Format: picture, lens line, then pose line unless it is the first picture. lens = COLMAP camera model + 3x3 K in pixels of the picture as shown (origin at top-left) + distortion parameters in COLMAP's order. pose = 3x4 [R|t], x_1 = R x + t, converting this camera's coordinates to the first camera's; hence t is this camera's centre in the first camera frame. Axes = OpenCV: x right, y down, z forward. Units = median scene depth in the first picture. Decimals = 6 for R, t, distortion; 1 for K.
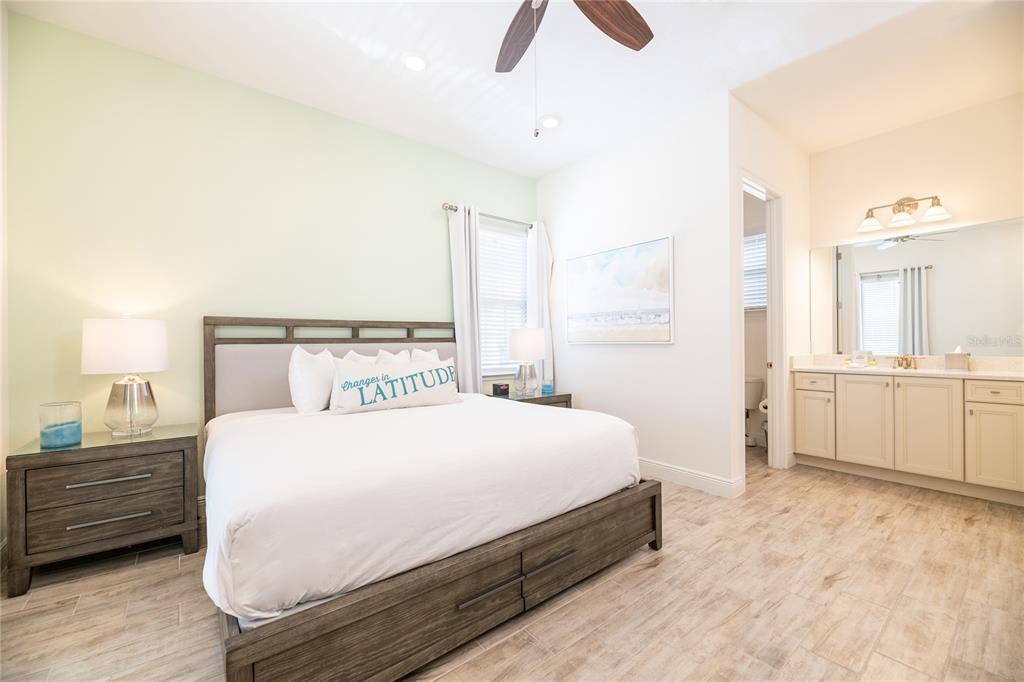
lens RADIAL K [[410.4, 0, 512.0], [0, 410.4, 341.0], [0, 0, 1]] dist [-0.003231, -0.000868]
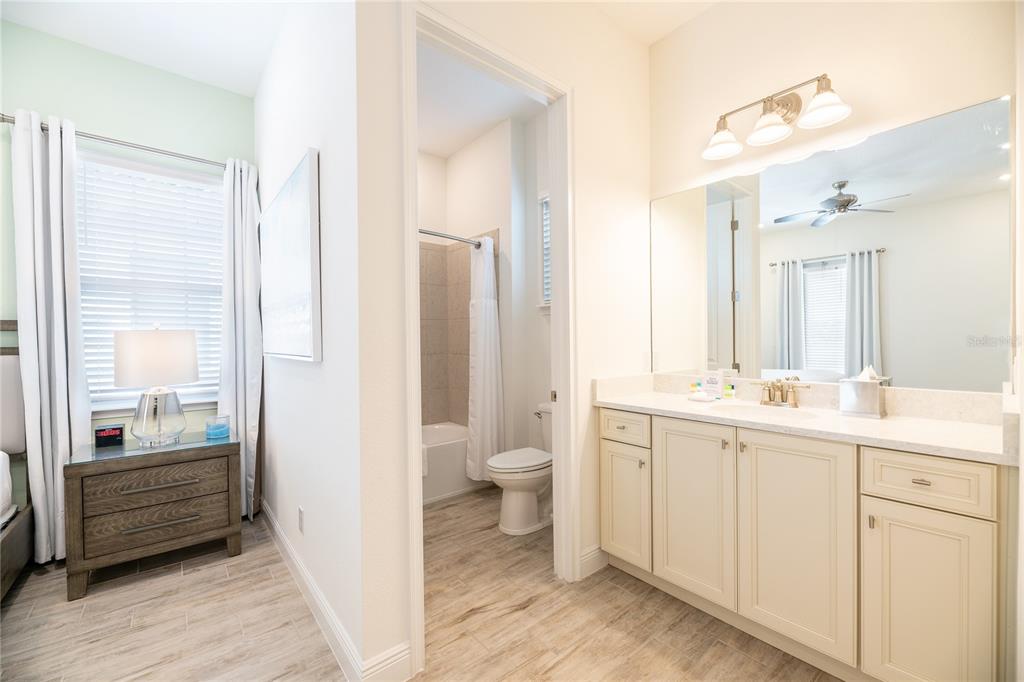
lens RADIAL K [[410.4, 0, 512.0], [0, 410.4, 341.0], [0, 0, 1]] dist [-0.003231, -0.000868]
pose [[0.999753, -0.001231, 0.022190, 0.574763], [0.001162, 0.999994, 0.003117, -0.019138], [-0.022193, -0.003090, 0.999749, 0.447883]]
